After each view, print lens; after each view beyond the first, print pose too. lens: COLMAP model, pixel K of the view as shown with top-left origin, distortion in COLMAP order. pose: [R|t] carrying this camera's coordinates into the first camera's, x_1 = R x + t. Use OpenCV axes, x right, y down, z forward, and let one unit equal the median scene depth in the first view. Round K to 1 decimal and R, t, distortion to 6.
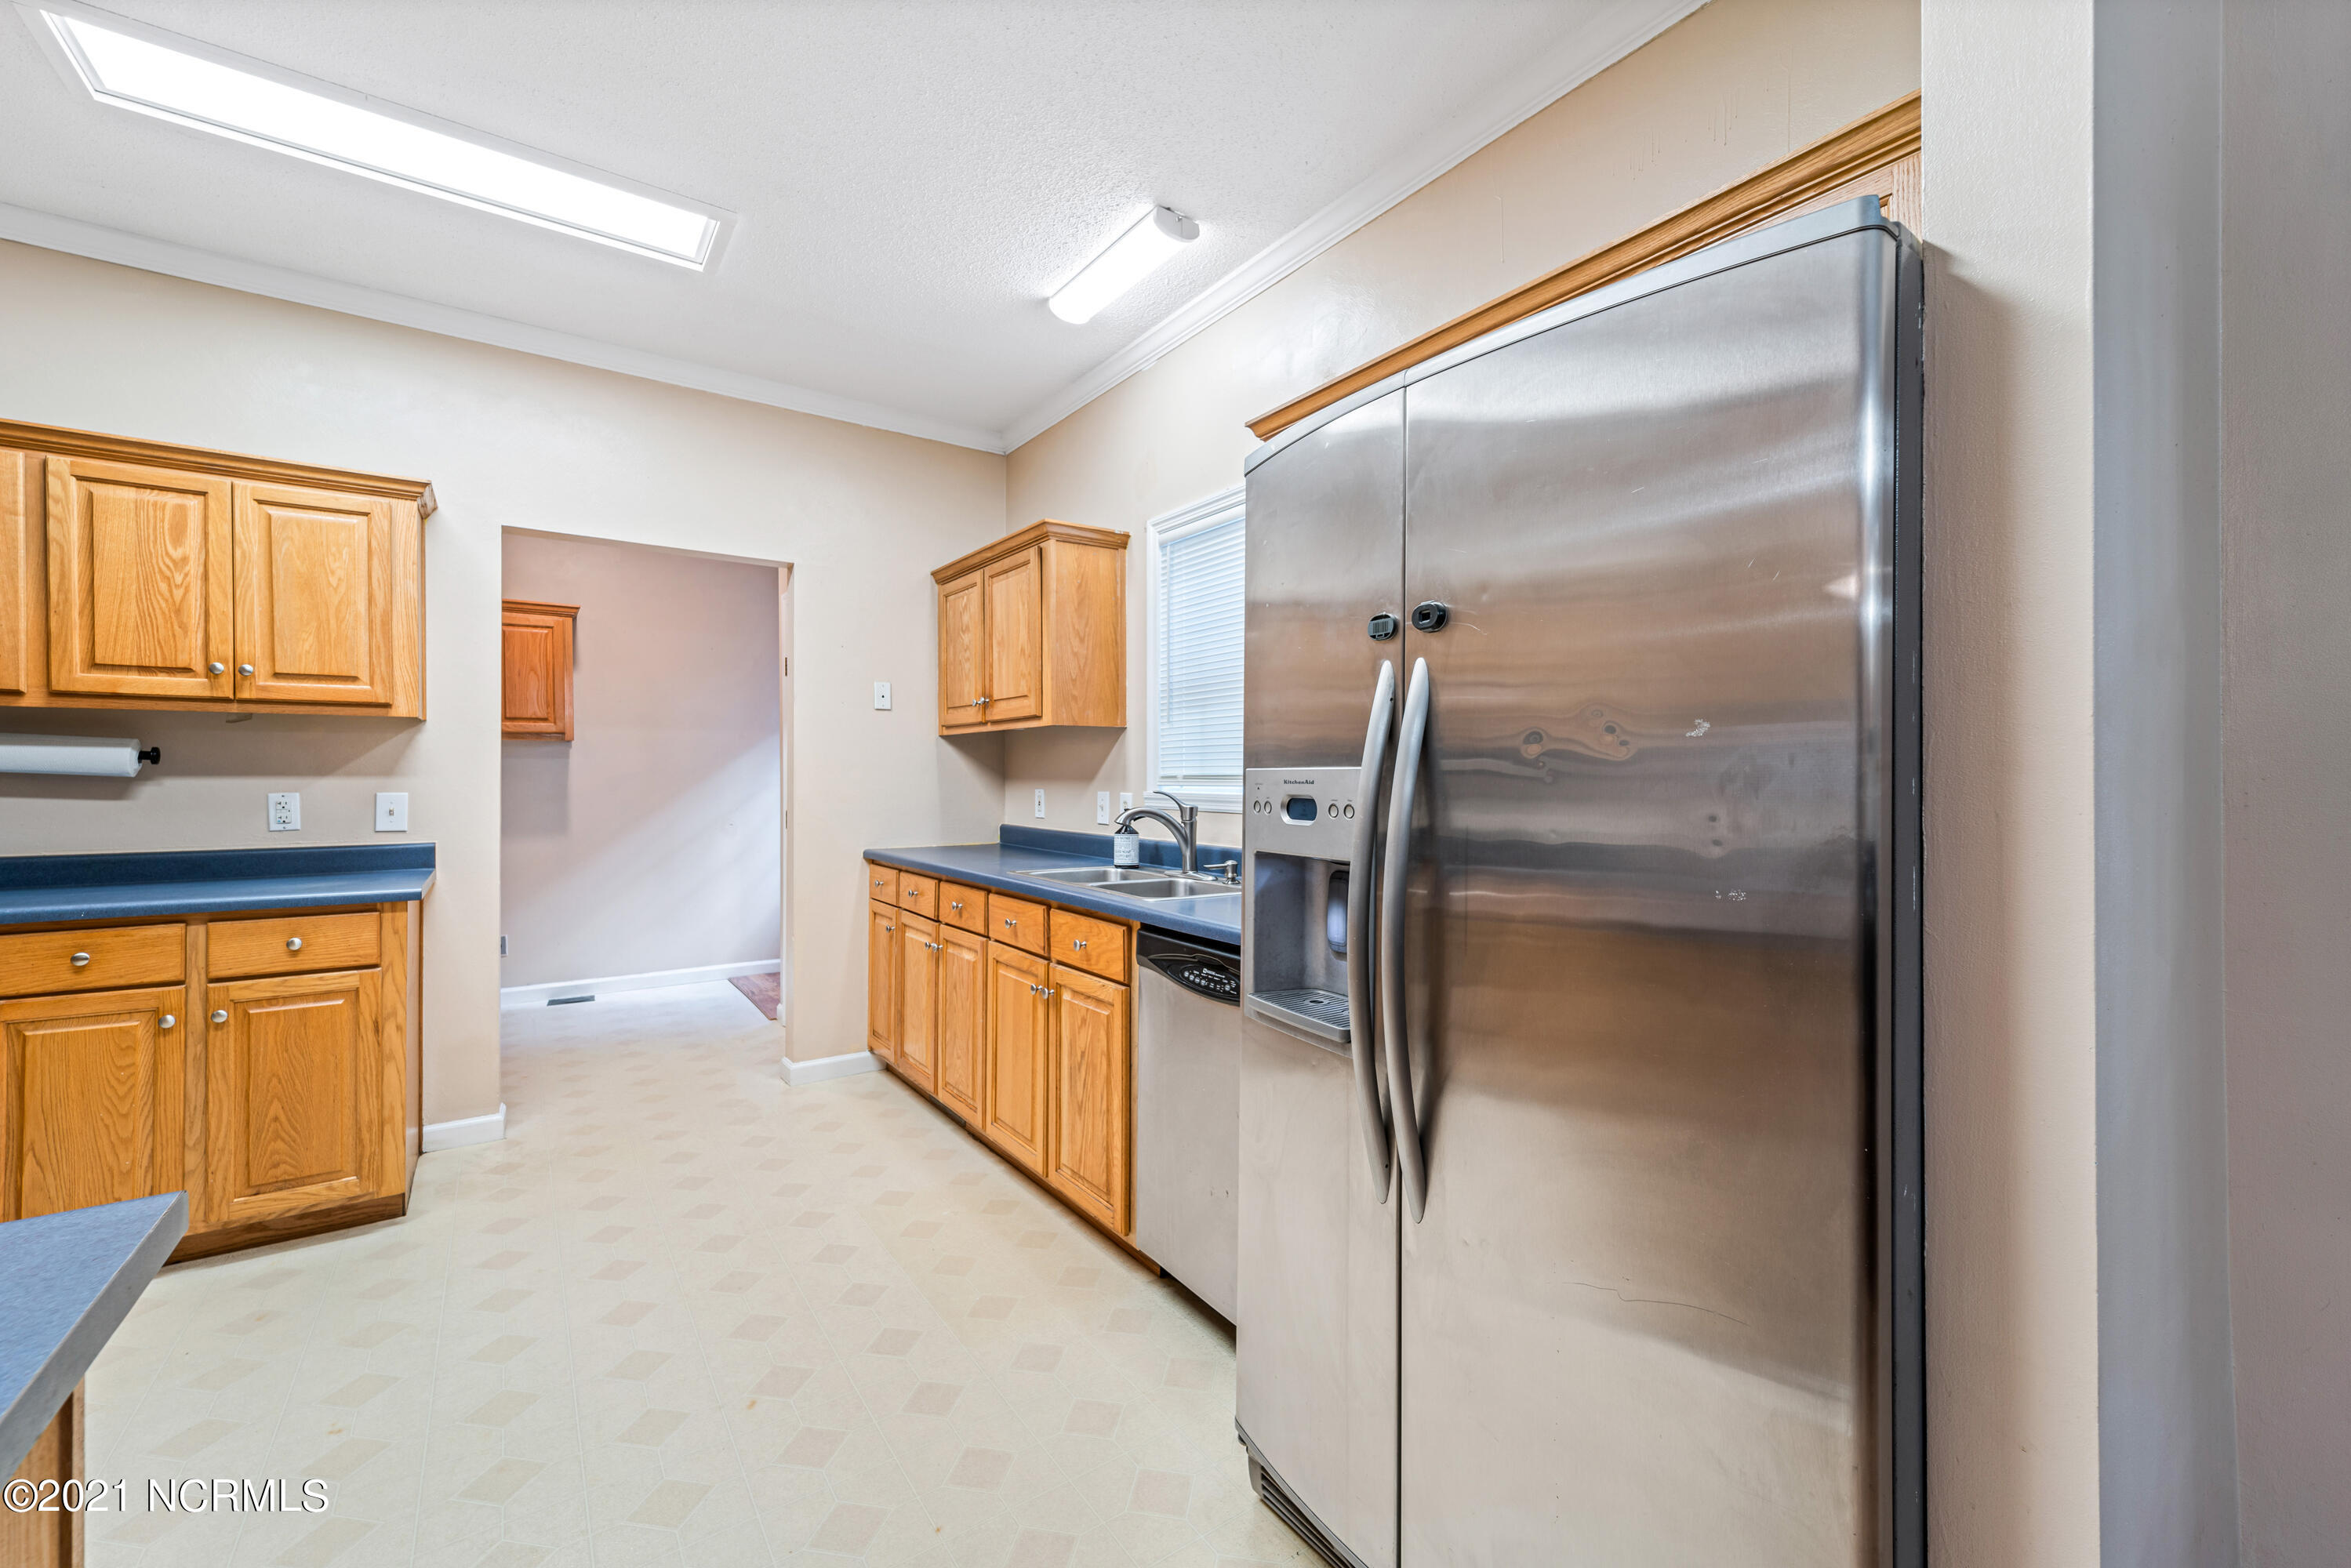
lens RADIAL K [[957.0, 0, 1163.9], [0, 957.0, 778.0], [0, 0, 1]] dist [0.009585, -0.001976]
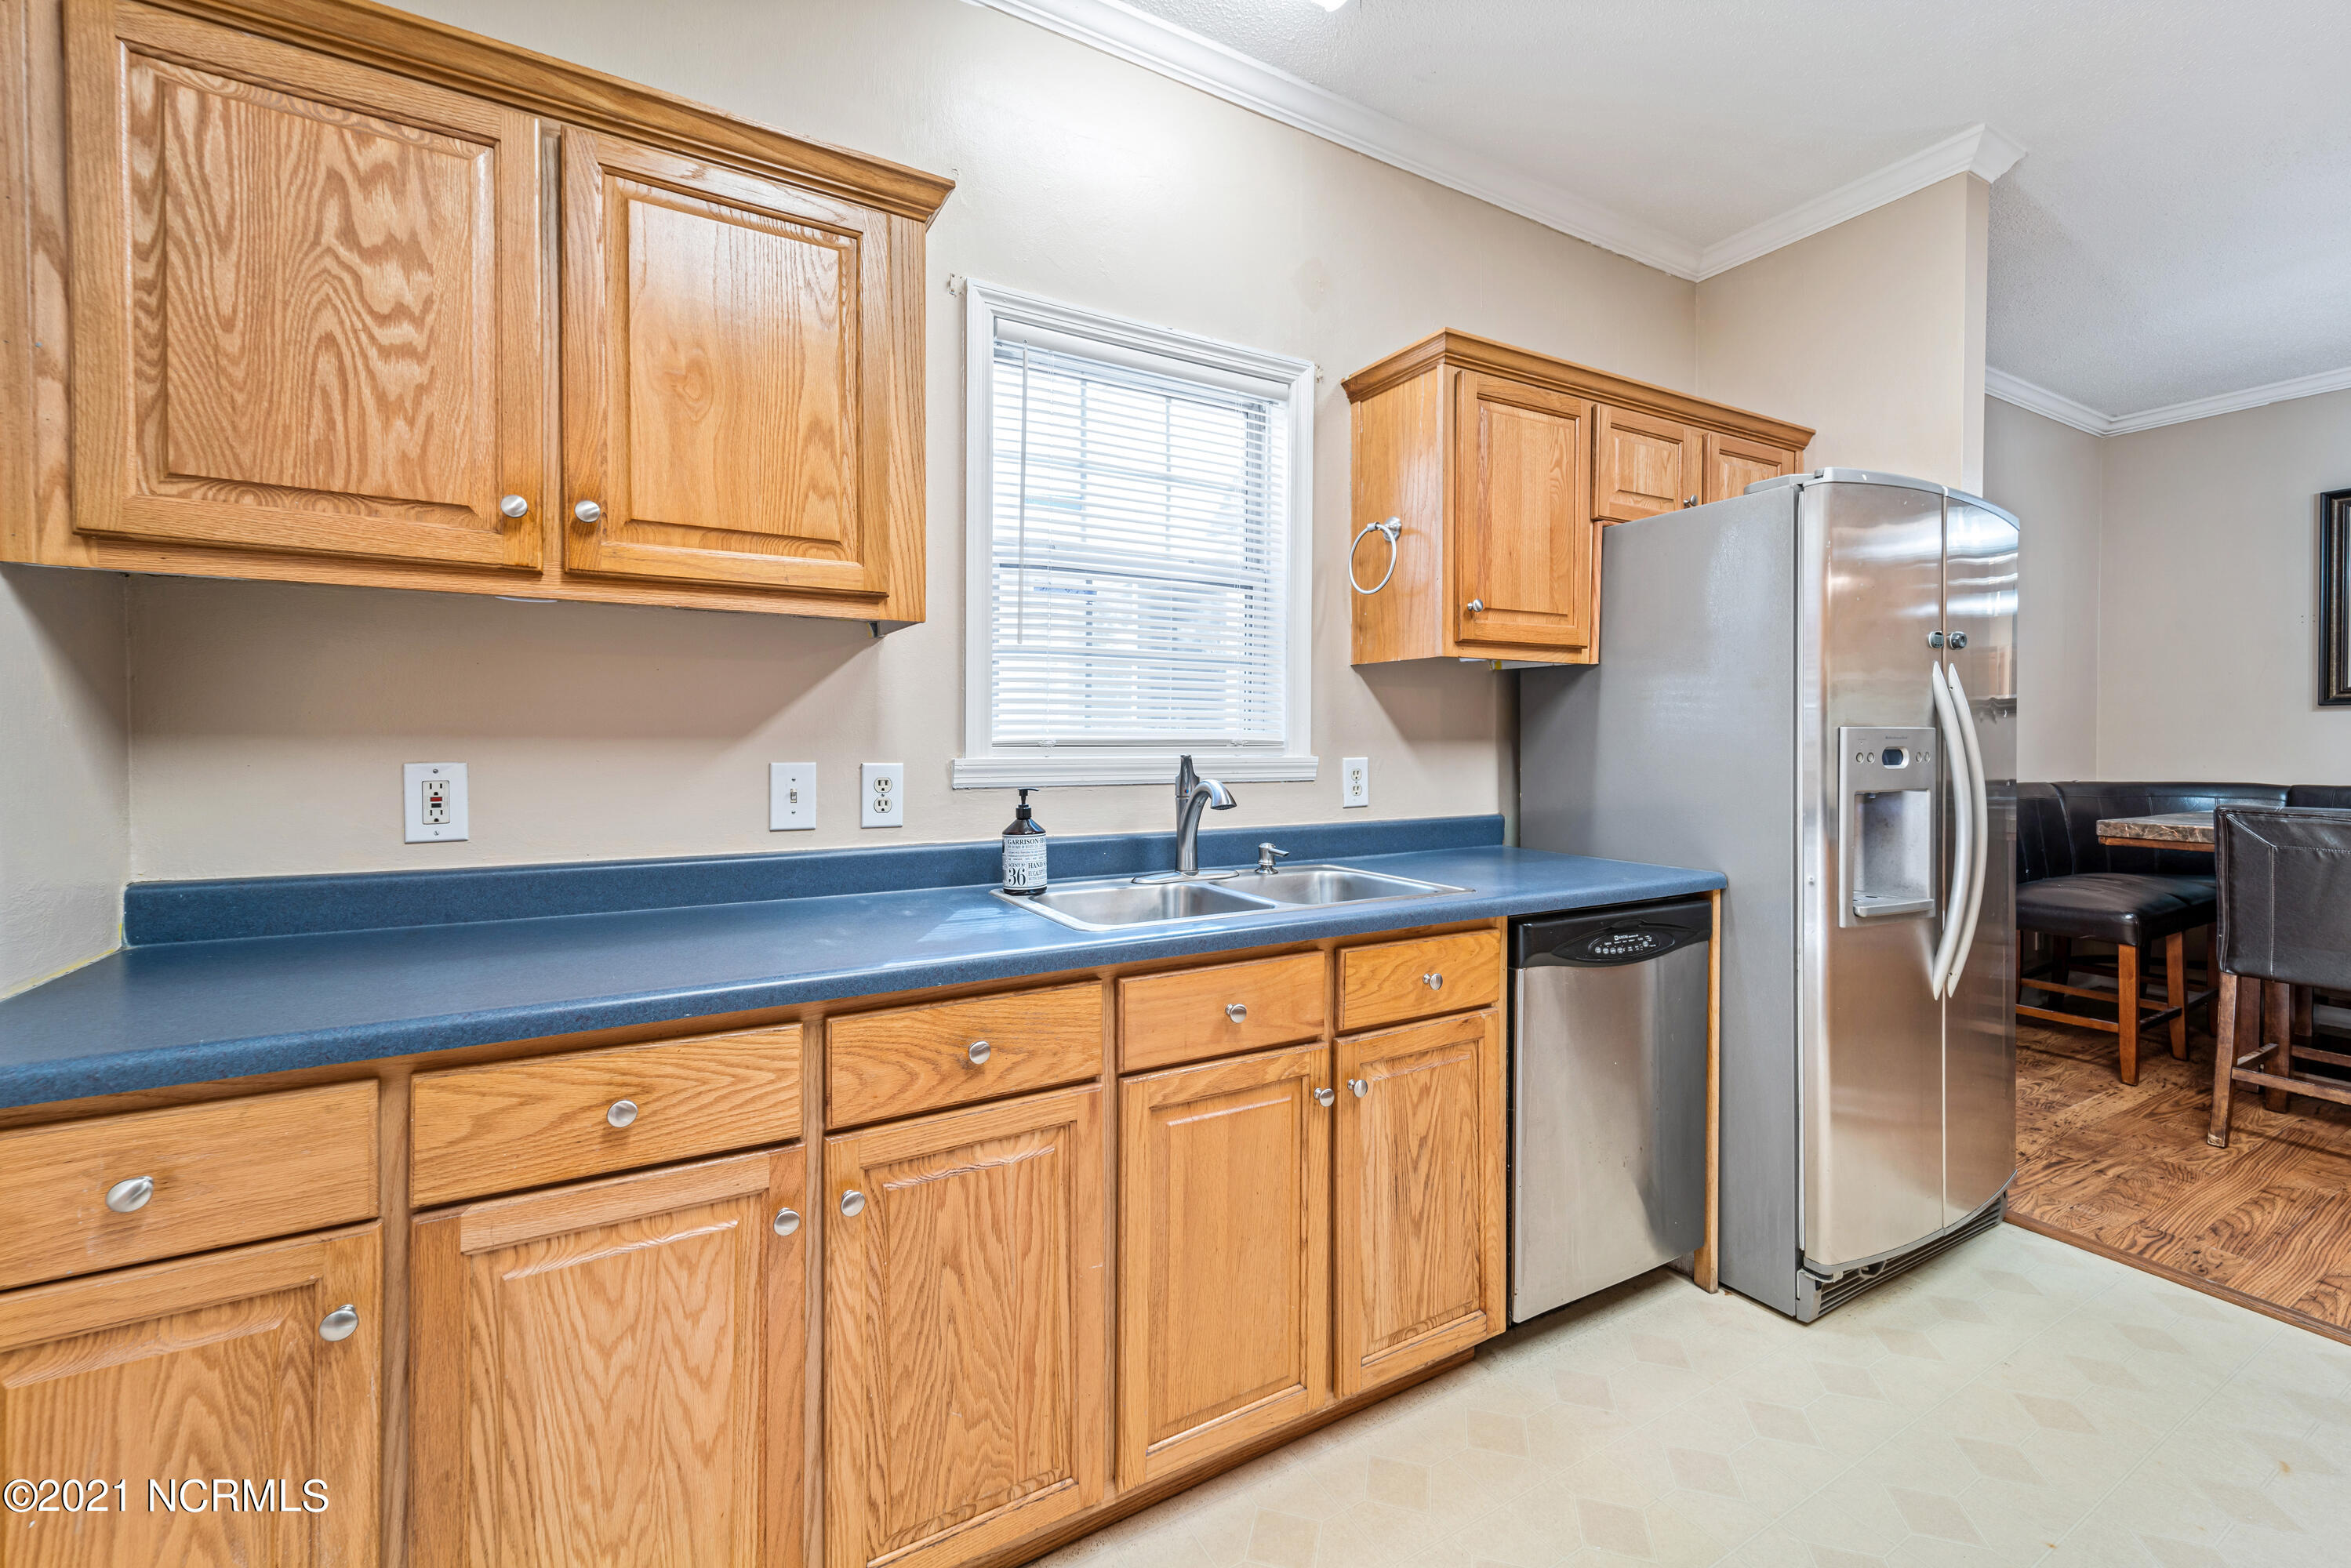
lens RADIAL K [[957.0, 0, 1184.9], [0, 957.0, 748.7], [0, 0, 1]] dist [0.009585, -0.001976]
pose [[0.080035, -0.010332, 0.996738, -0.662987], [0.000046, 0.999946, 0.010362, 0.003151], [-0.996792, -0.000783, 0.080031, 0.956244]]
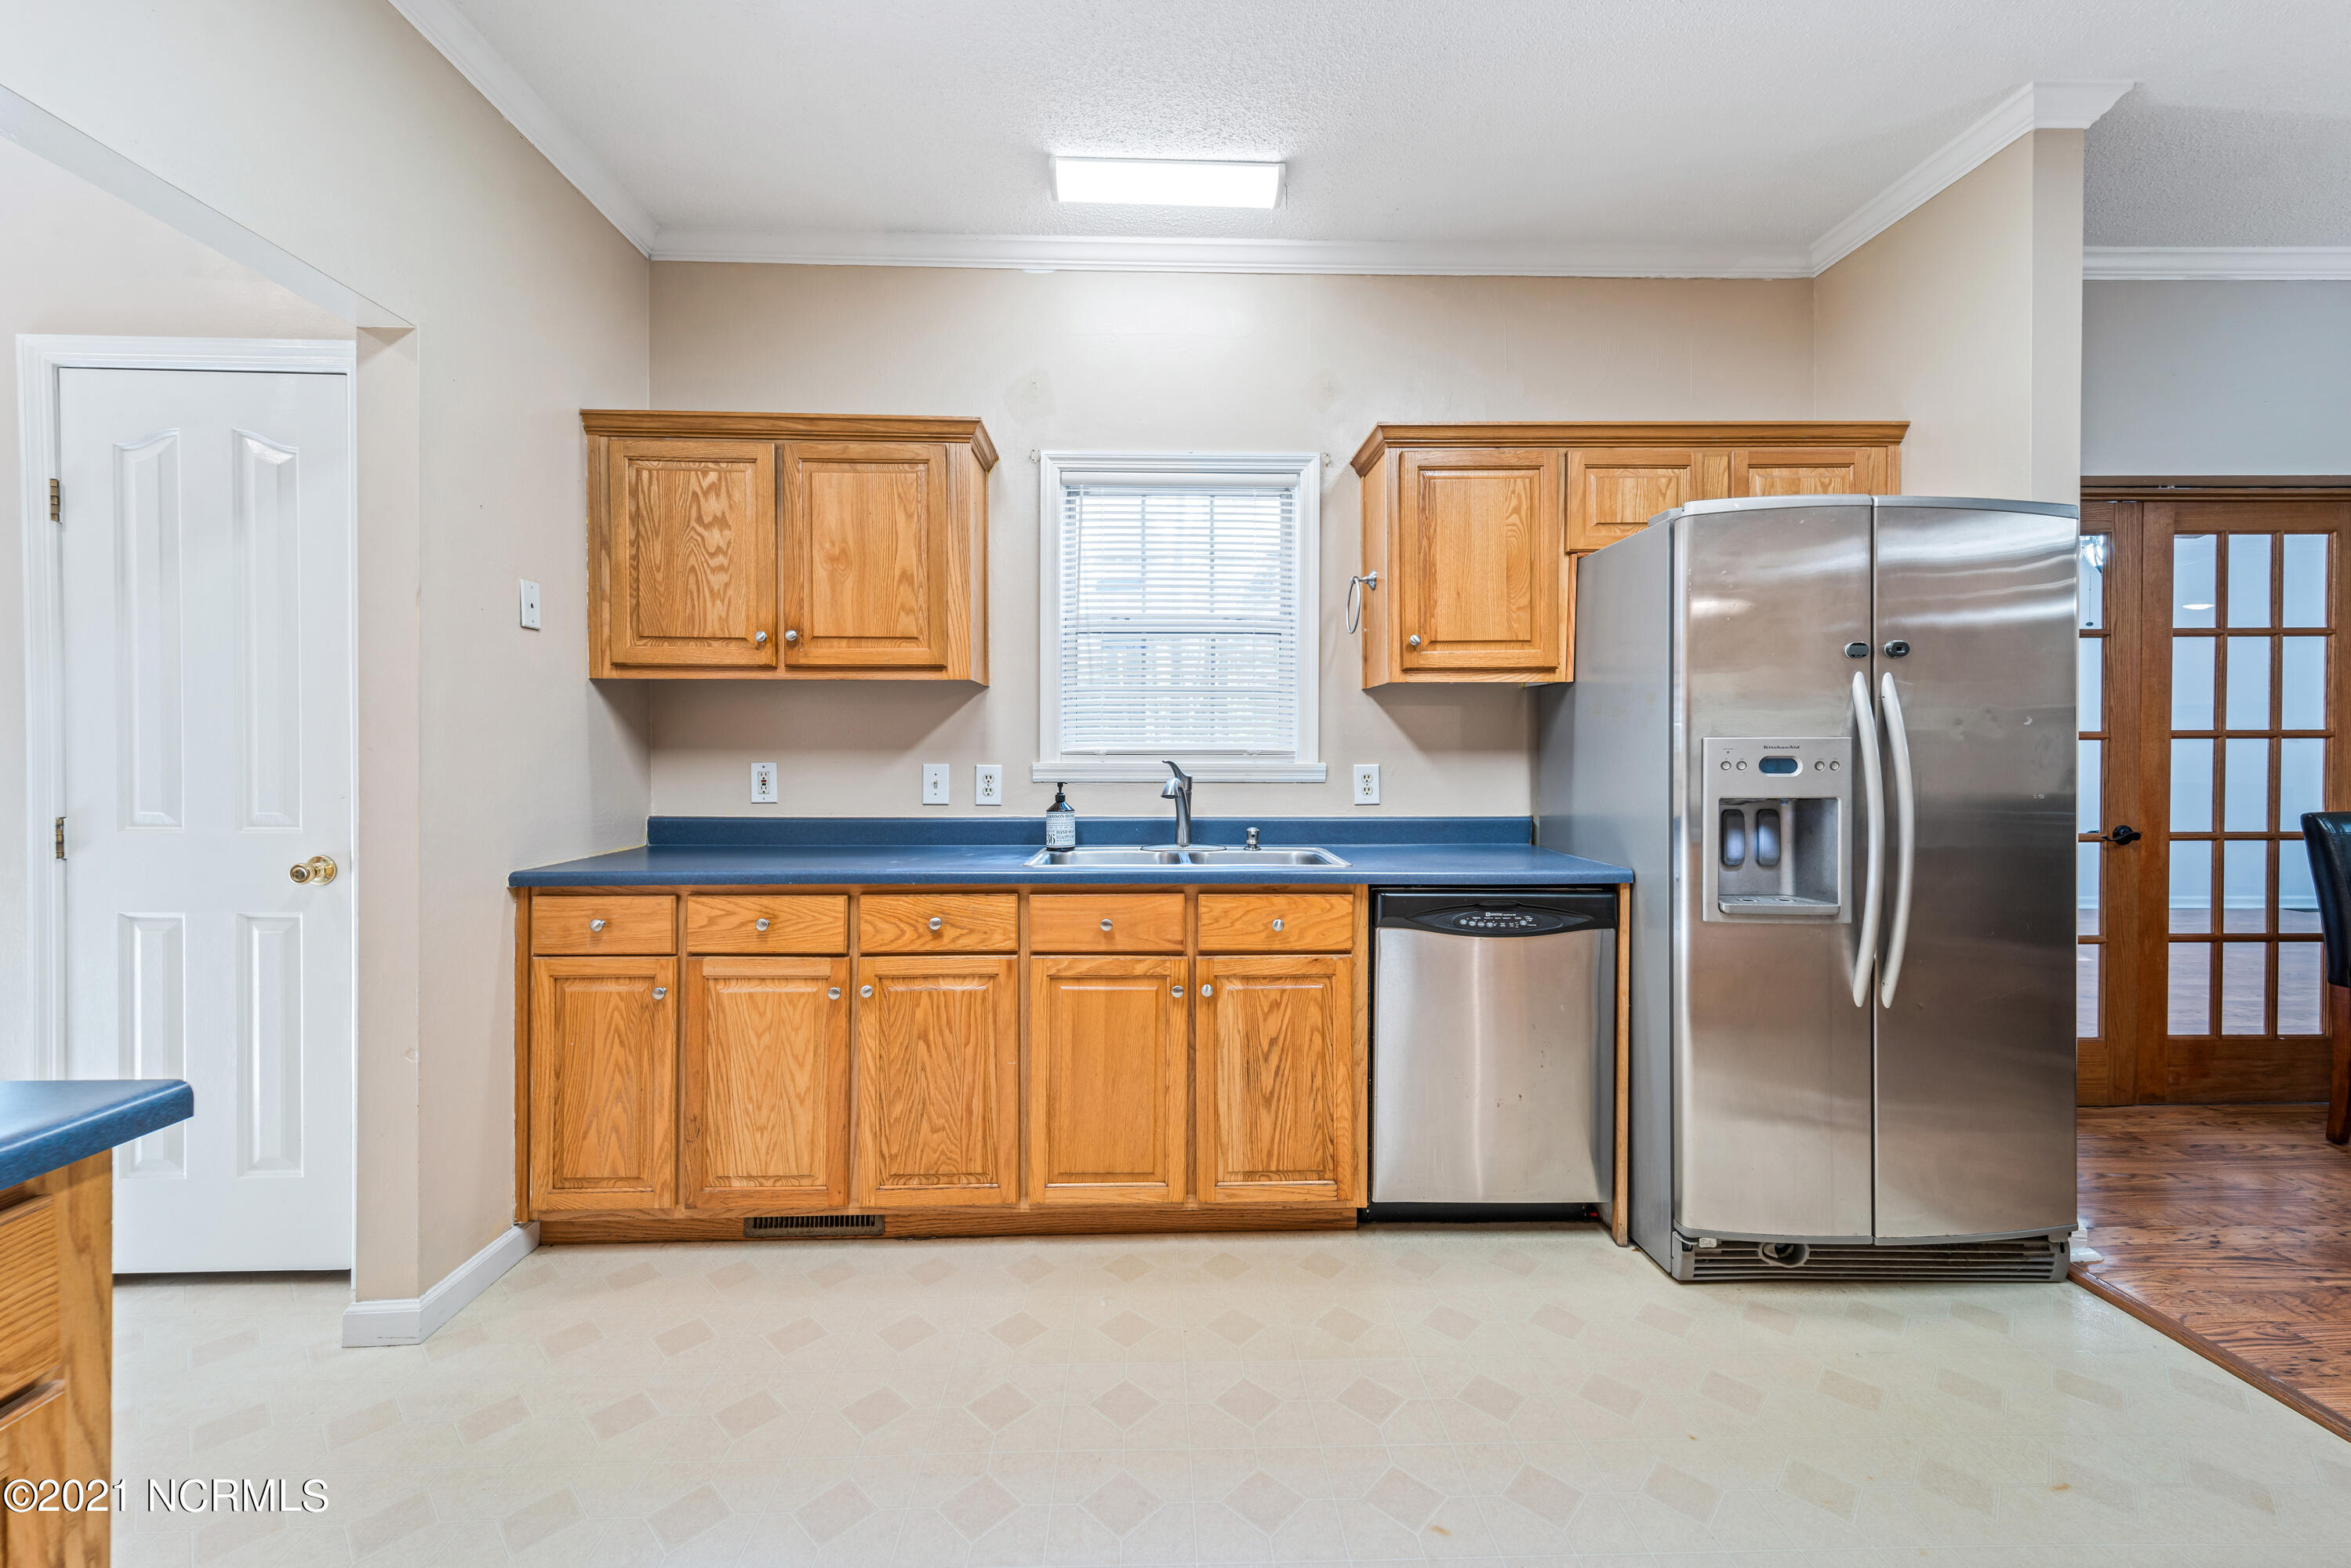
lens RADIAL K [[957.0, 0, 1173.9], [0, 957.0, 755.6], [0, 0, 1]] dist [0.009585, -0.001976]
pose [[0.539053, -0.005336, 0.842255, -0.793308], [0.001361, 0.999984, 0.005464, 0.003873], [-0.842271, -0.001799, 0.539052, 0.495974]]
